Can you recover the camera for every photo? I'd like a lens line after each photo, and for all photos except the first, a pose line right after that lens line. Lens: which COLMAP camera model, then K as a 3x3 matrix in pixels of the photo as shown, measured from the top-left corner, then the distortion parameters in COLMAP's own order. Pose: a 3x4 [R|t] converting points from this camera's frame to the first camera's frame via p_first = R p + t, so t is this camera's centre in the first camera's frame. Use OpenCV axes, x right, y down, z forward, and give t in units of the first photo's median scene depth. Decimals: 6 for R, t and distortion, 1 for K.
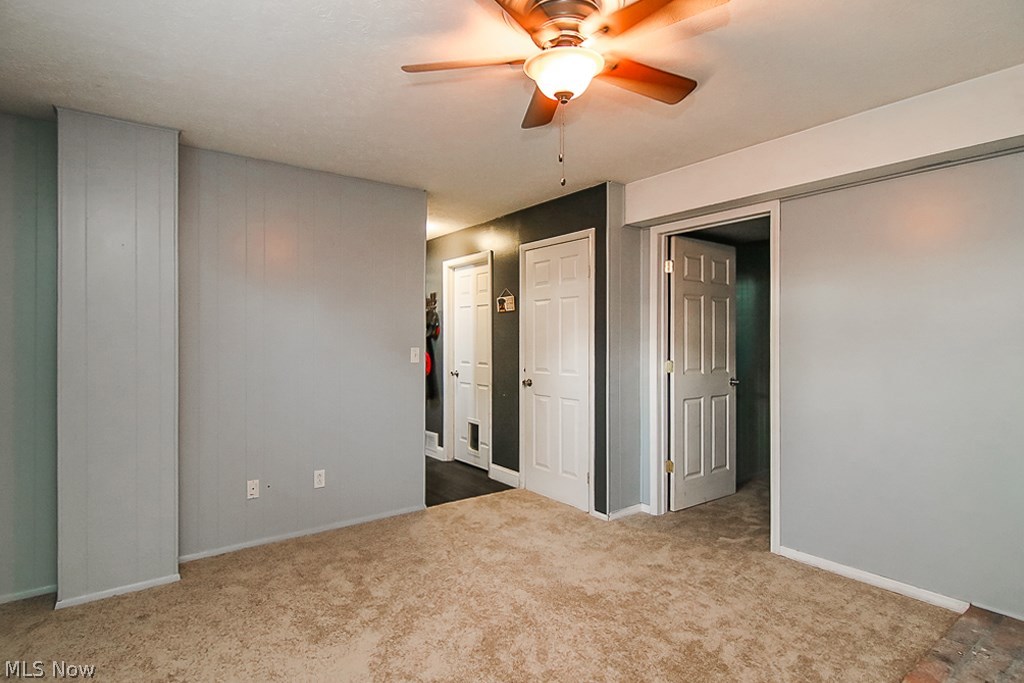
lens RADIAL K [[535.8, 0, 509.6], [0, 535.8, 339.3], [0, 0, 1]] dist [-0.001371, -0.000631]
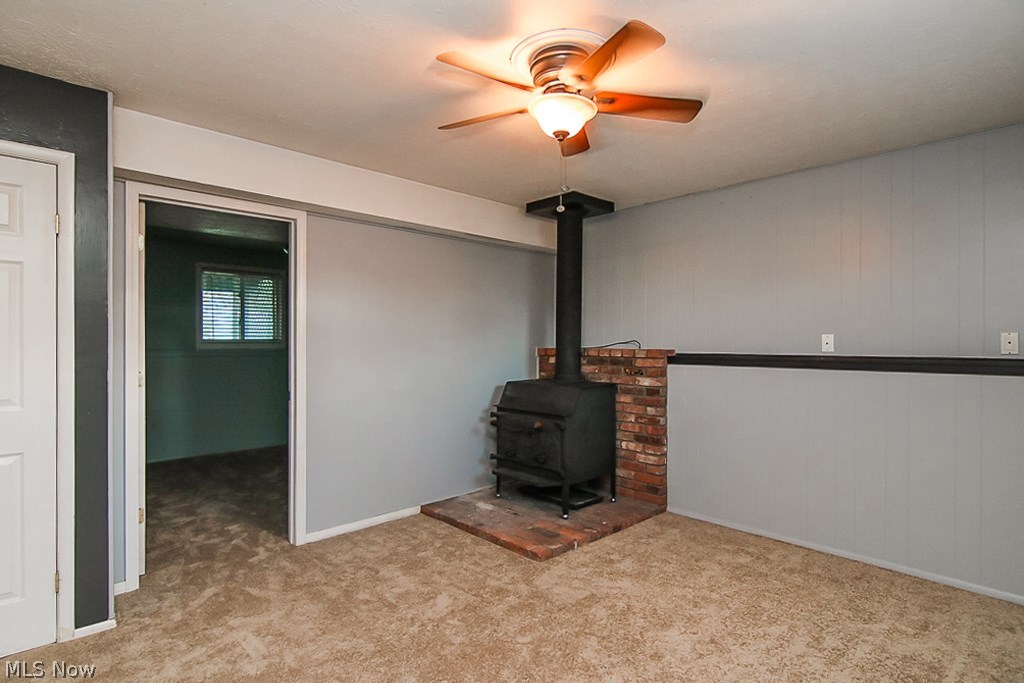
lens RADIAL K [[535.8, 0, 509.6], [0, 535.8, 339.3], [0, 0, 1]] dist [-0.001371, -0.000631]
pose [[-0.140055, 0.007212, 0.990117, -0.611328], [-0.003648, 0.999963, -0.007799, 0.001924], [-0.990137, -0.004705, -0.140024, 0.746502]]
